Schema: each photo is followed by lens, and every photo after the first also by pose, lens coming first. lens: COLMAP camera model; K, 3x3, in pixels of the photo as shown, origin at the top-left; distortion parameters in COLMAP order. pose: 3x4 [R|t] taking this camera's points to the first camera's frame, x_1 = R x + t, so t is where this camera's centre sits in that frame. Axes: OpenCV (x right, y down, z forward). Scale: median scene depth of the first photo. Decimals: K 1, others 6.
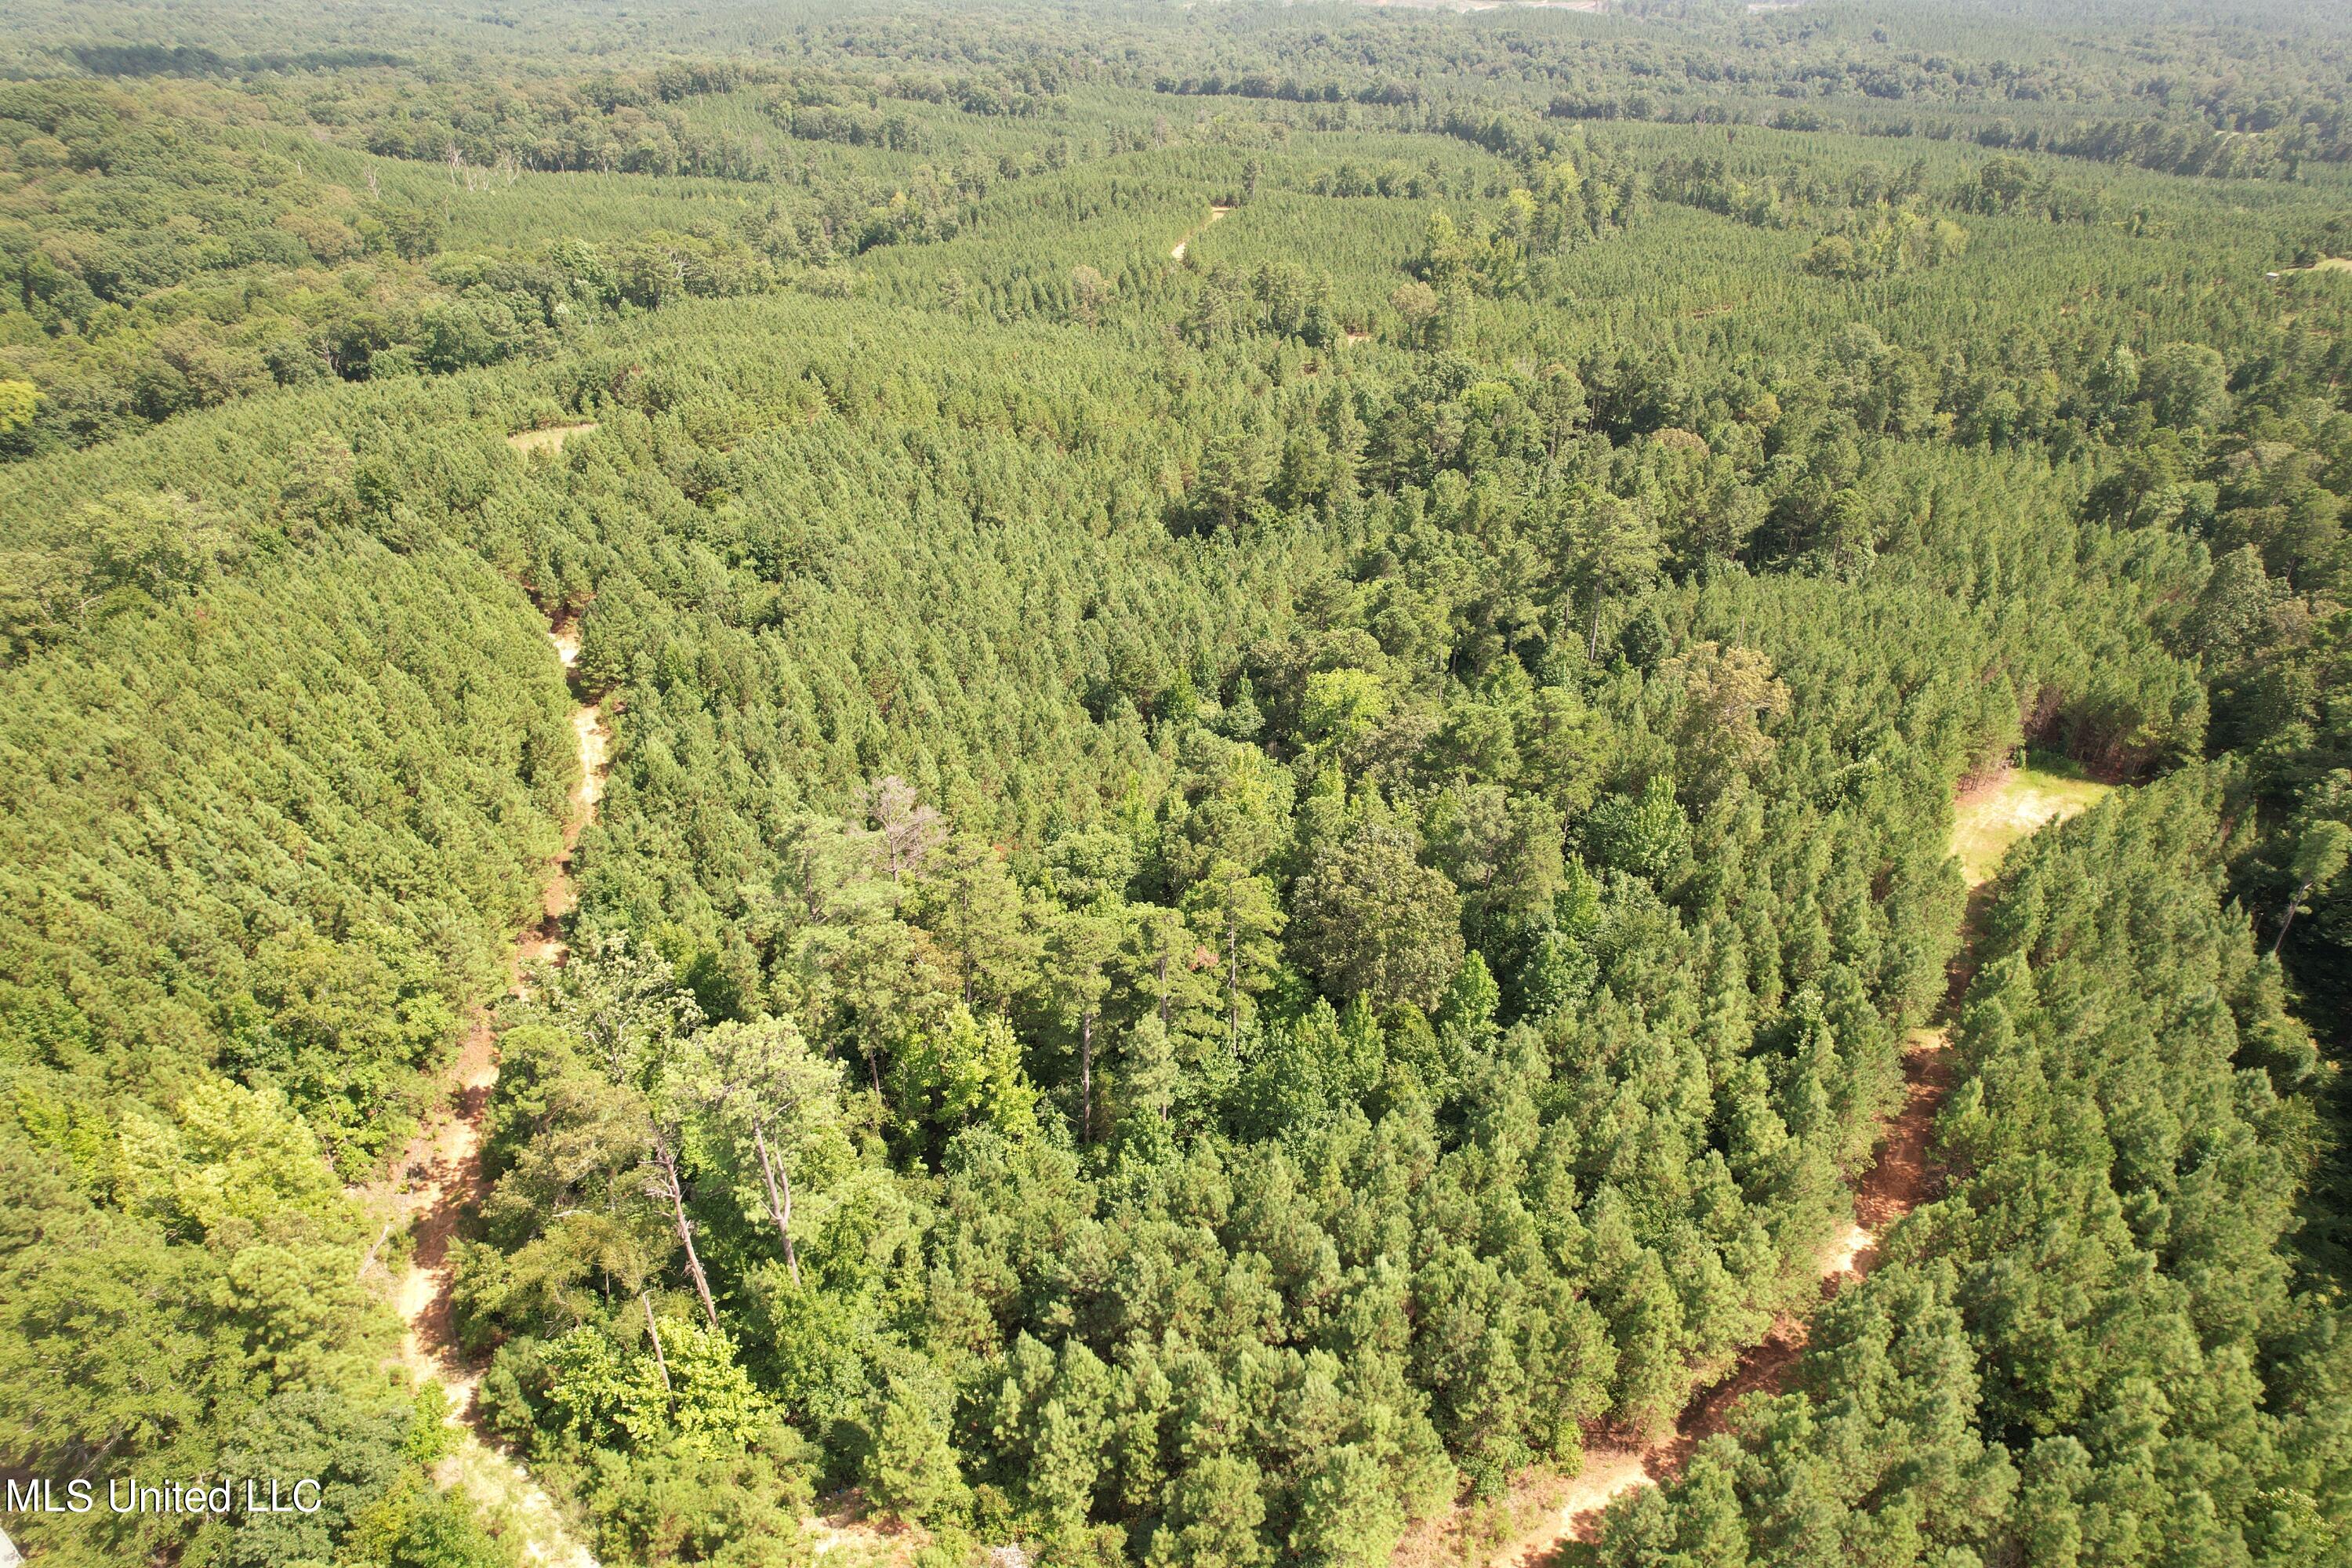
lens RADIAL K [[1508.7, 0, 1183.5], [0, 1508.7, 795.3], [0, 0, 1]] dist [-0.077800, 0.072560]
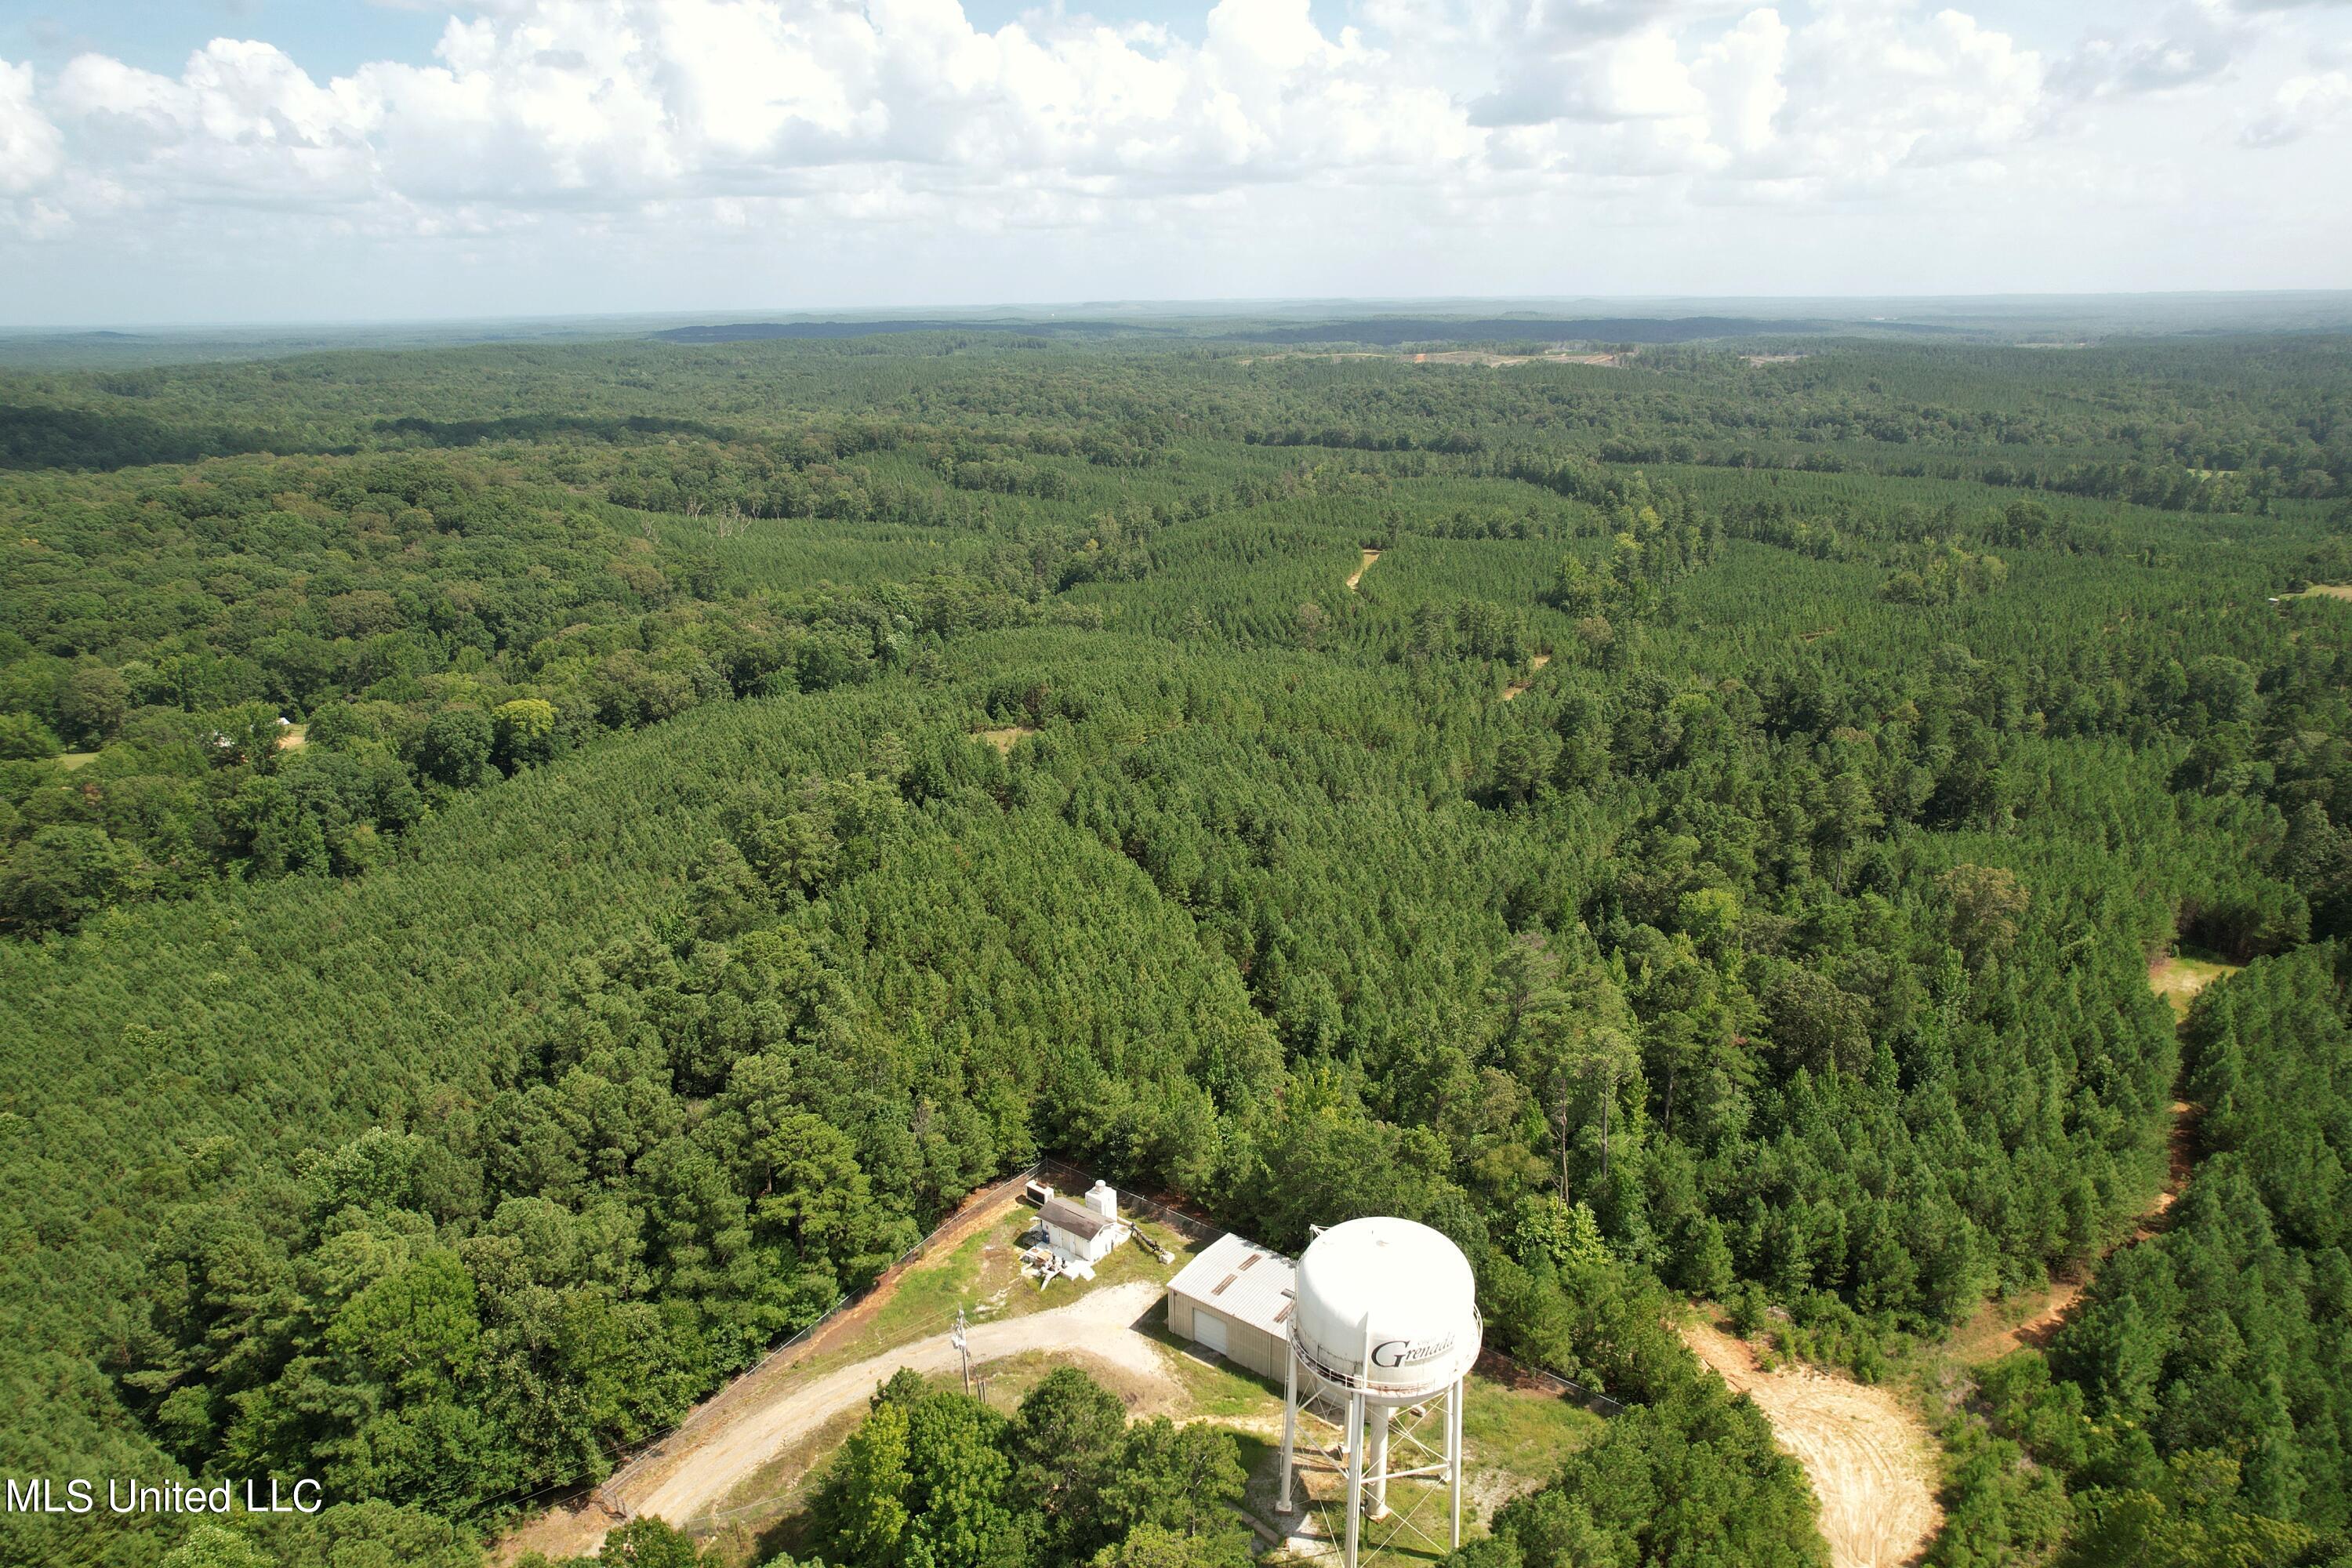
lens RADIAL K [[1508.7, 0, 1183.5], [0, 1508.7, 795.3], [0, 0, 1]] dist [-0.077800, 0.072560]
pose [[0.999901, -0.006952, -0.012247, -0.164146], [0.004360, 0.979750, -0.200177, 0.049540], [0.013390, 0.200104, 0.979683, -0.189863]]
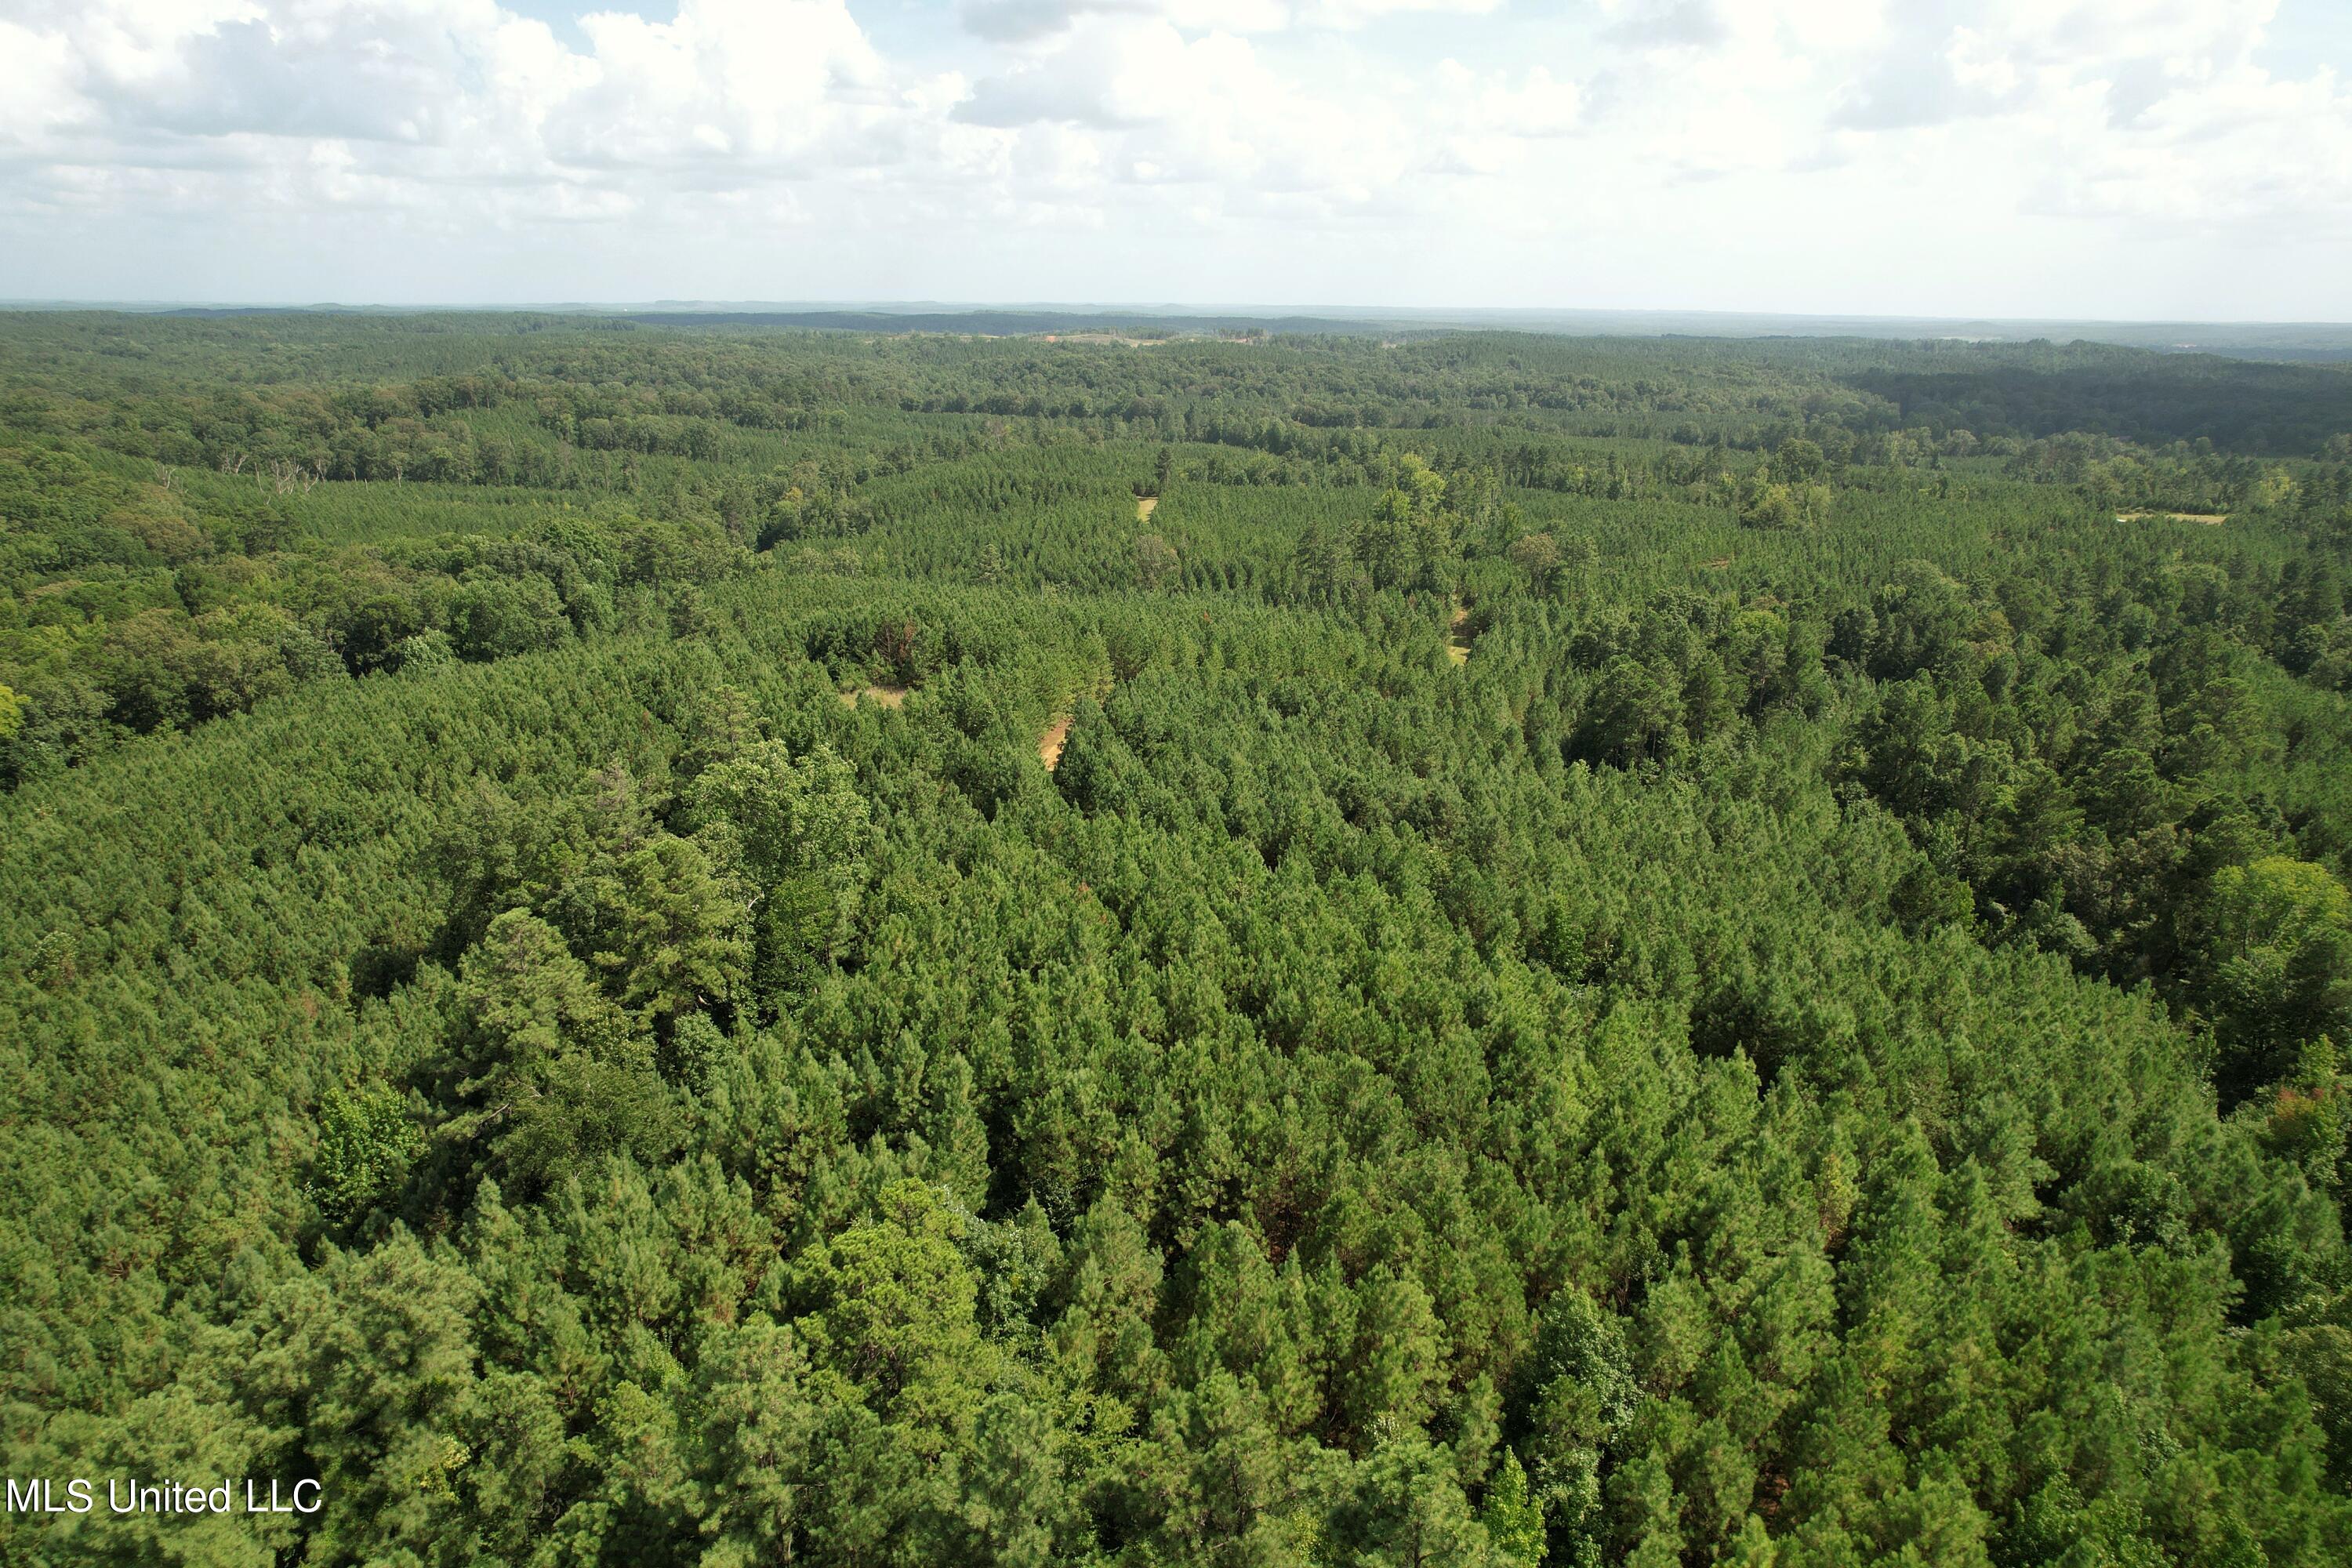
lens RADIAL K [[1508.7, 0, 1183.5], [0, 1508.7, 795.3], [0, 0, 1]] dist [-0.077800, 0.072560]
pose [[0.967499, -0.067439, 0.243718, -0.304049], [0.115480, 0.975248, -0.188564, -0.012187], [-0.224969, 0.210580, 0.951339, 0.132483]]
